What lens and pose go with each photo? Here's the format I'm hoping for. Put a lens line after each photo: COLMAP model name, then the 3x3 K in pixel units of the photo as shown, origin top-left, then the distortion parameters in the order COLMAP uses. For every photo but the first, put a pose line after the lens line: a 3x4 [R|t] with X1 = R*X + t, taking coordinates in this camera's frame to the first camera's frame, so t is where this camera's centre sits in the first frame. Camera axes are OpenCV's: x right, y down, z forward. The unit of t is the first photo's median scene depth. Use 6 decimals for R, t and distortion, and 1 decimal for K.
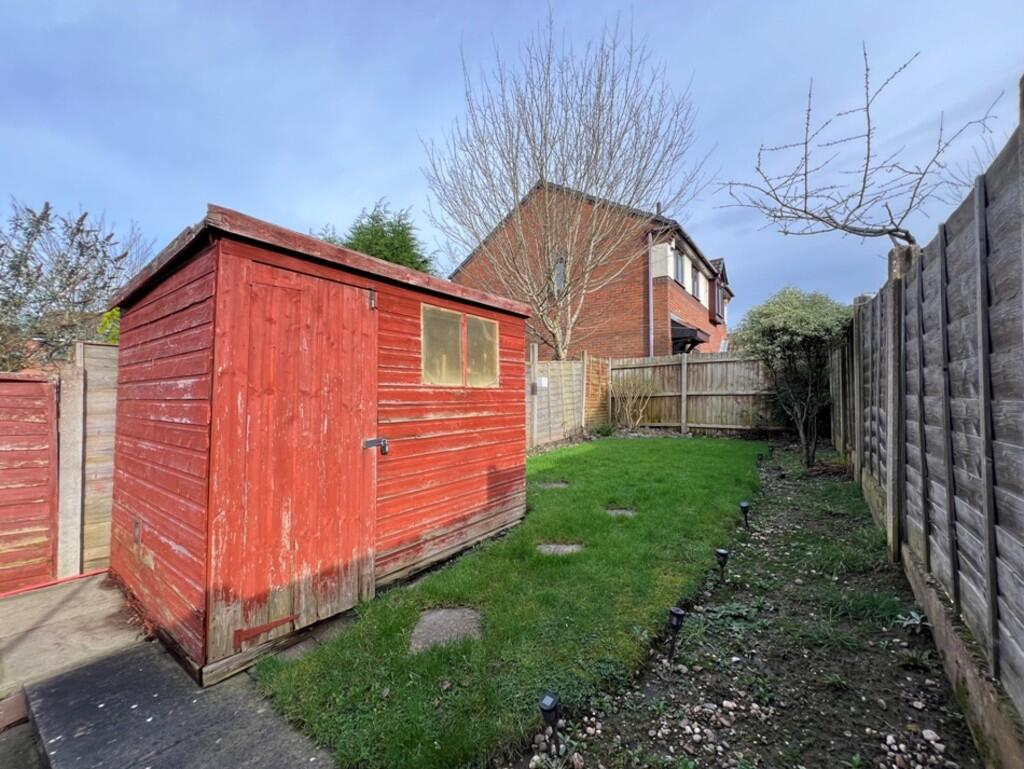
lens RADIAL K [[407.2, 0, 513.0], [0, 407.2, 384.2], [0, 0, 1]] dist [0.002644, 0.000062]
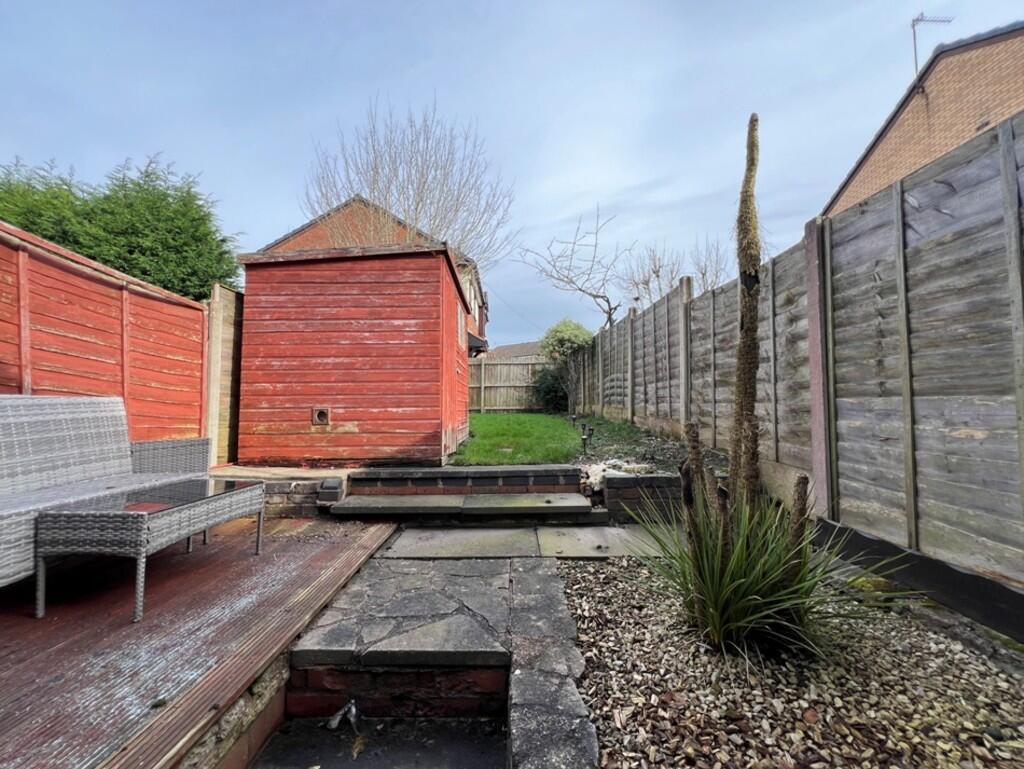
lens RADIAL K [[407.2, 0, 508.9], [0, 407.2, 391.3], [0, 0, 1]] dist [0.002644, 0.000062]
pose [[0.804353, 0.026651, 0.593554, -0.344441], [-0.013484, 0.999555, -0.026608, 0.081099], [-0.593999, 0.013399, 0.804355, -0.177552]]
